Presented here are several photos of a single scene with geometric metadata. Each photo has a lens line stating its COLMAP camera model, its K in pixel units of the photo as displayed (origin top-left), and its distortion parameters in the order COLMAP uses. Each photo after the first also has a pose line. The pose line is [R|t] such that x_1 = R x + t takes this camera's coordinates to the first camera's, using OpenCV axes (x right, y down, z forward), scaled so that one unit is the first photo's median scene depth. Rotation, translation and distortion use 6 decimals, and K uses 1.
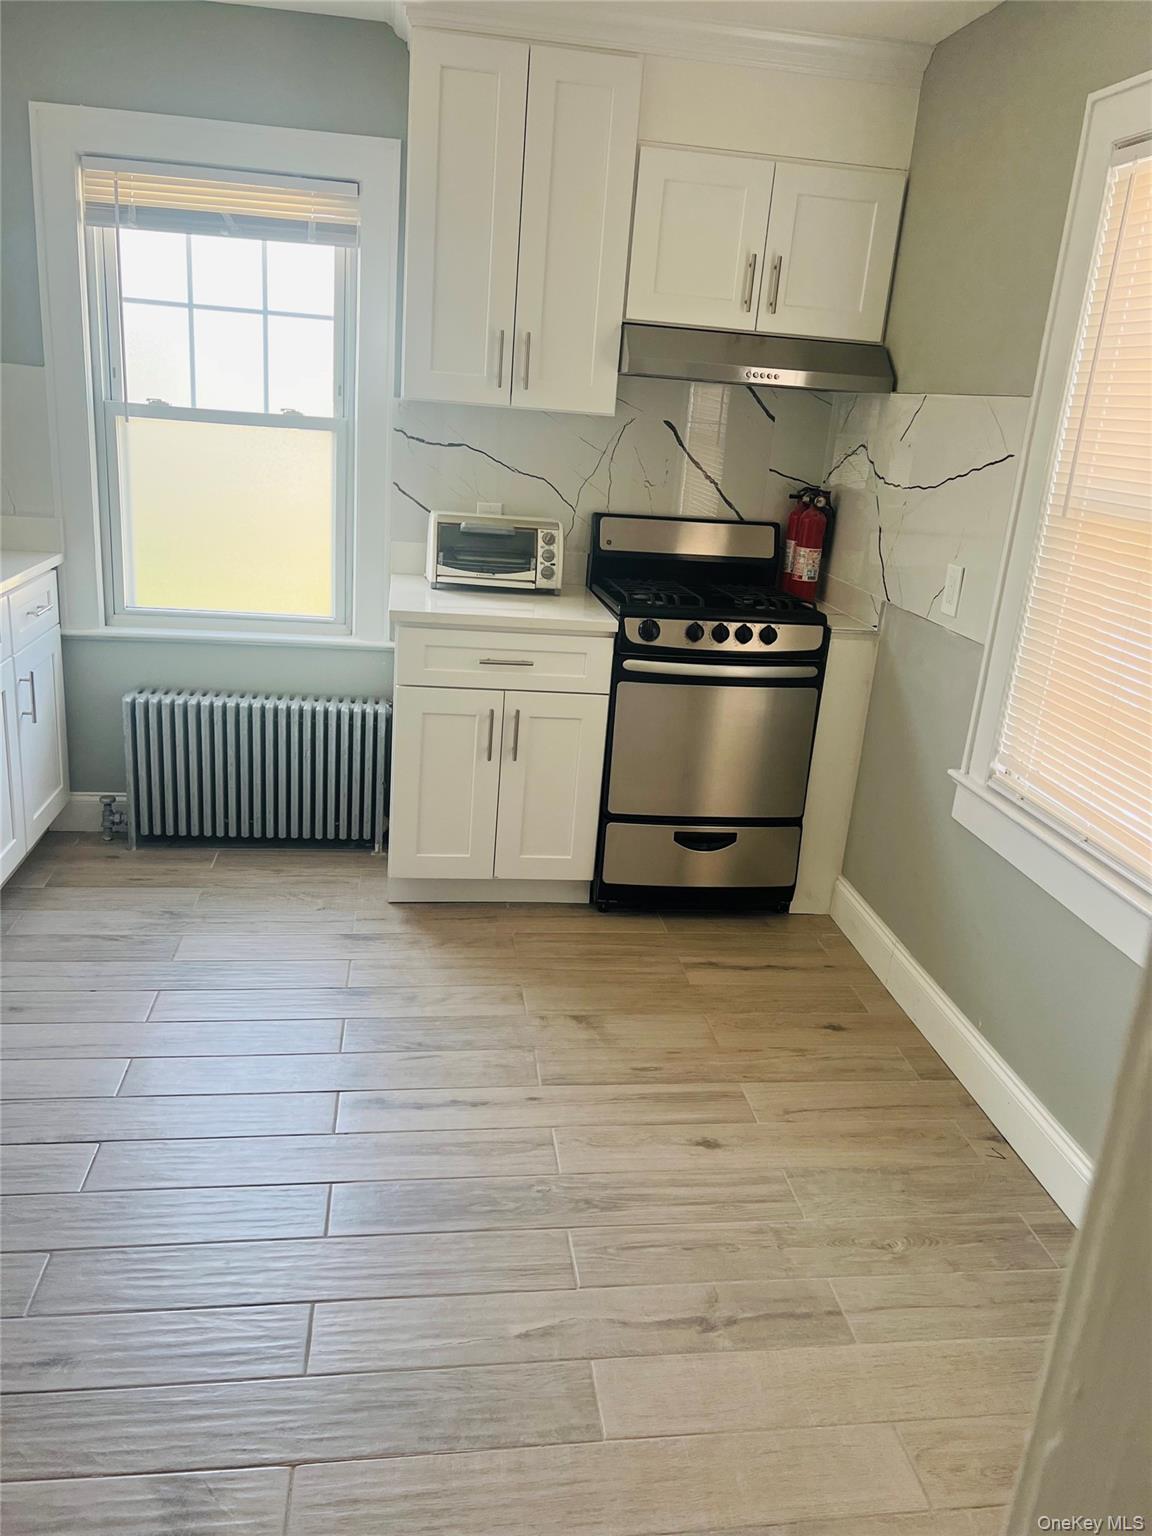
lens RADIAL K [[1178.9, 0, 584.4], [0, 1178.9, 757.5], [0, 0, 1]] dist [0.078186, -0.076192]
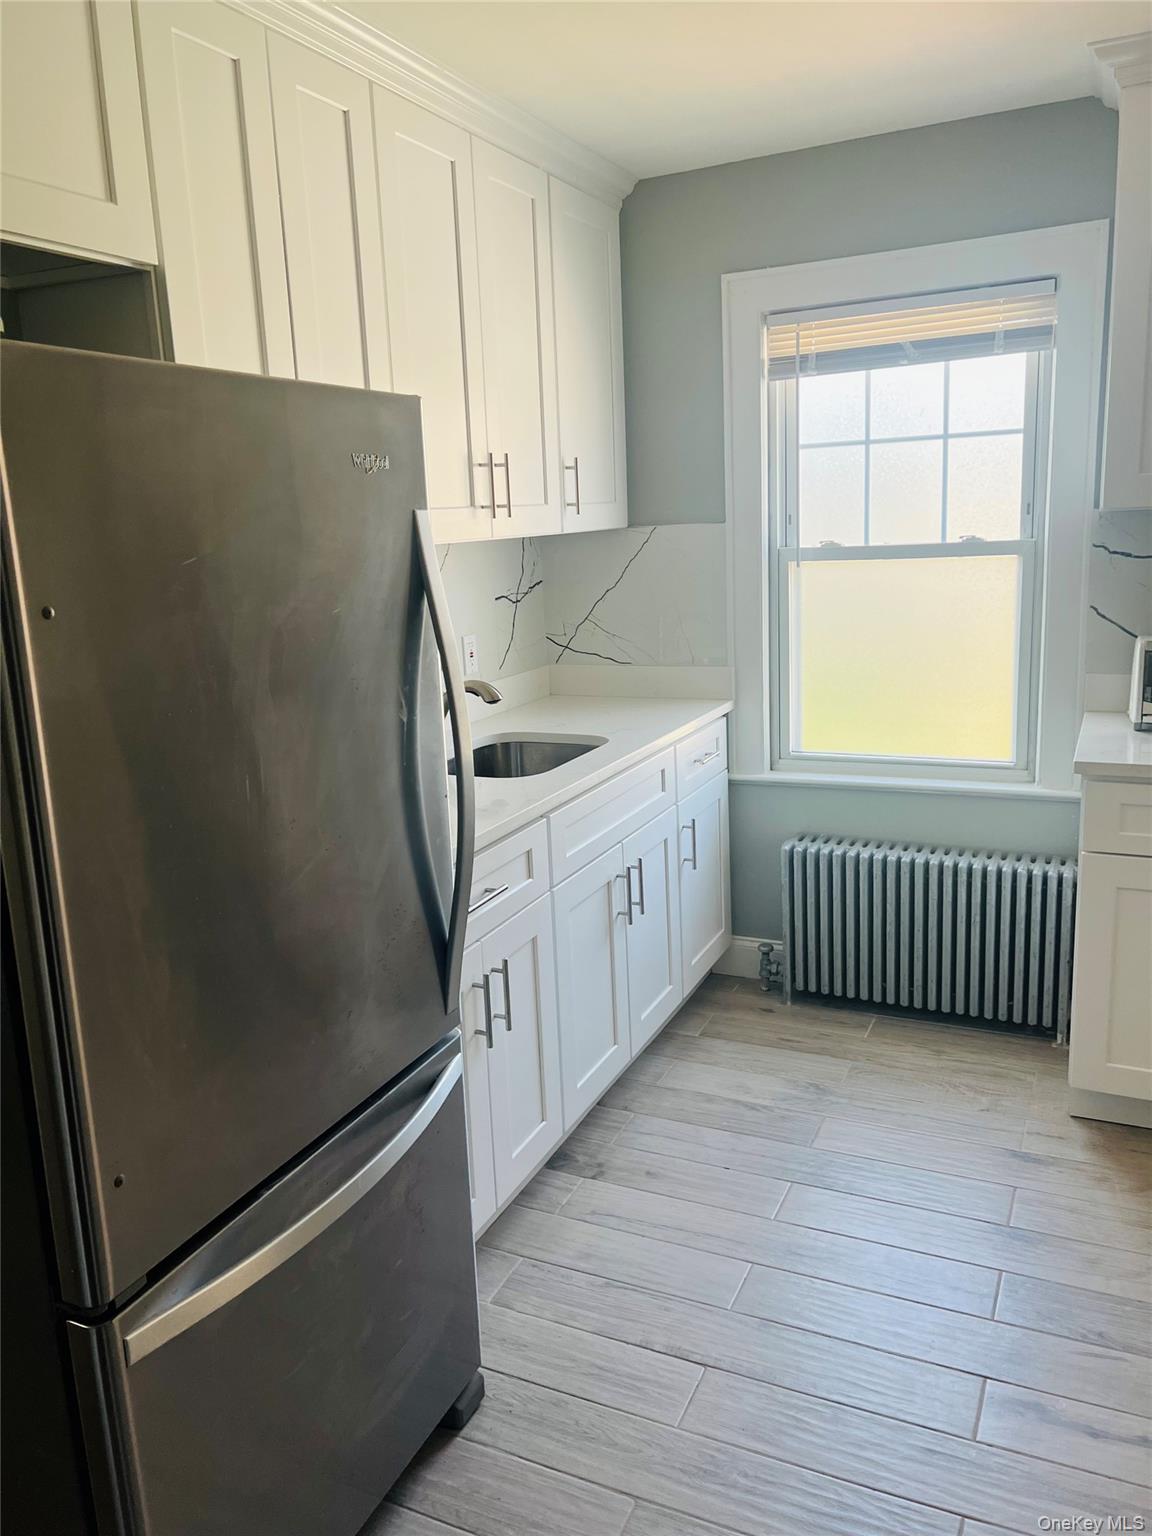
lens RADIAL K [[1178.9, 0, 578.5], [0, 1178.9, 748.3], [0, 0, 1]] dist [0.078186, -0.076192]
pose [[0.833154, 0.000961, -0.553040, 0.006751], [-0.059525, 0.994345, -0.087946, -0.036958], [0.549828, 0.106192, 0.828500, 0.111585]]
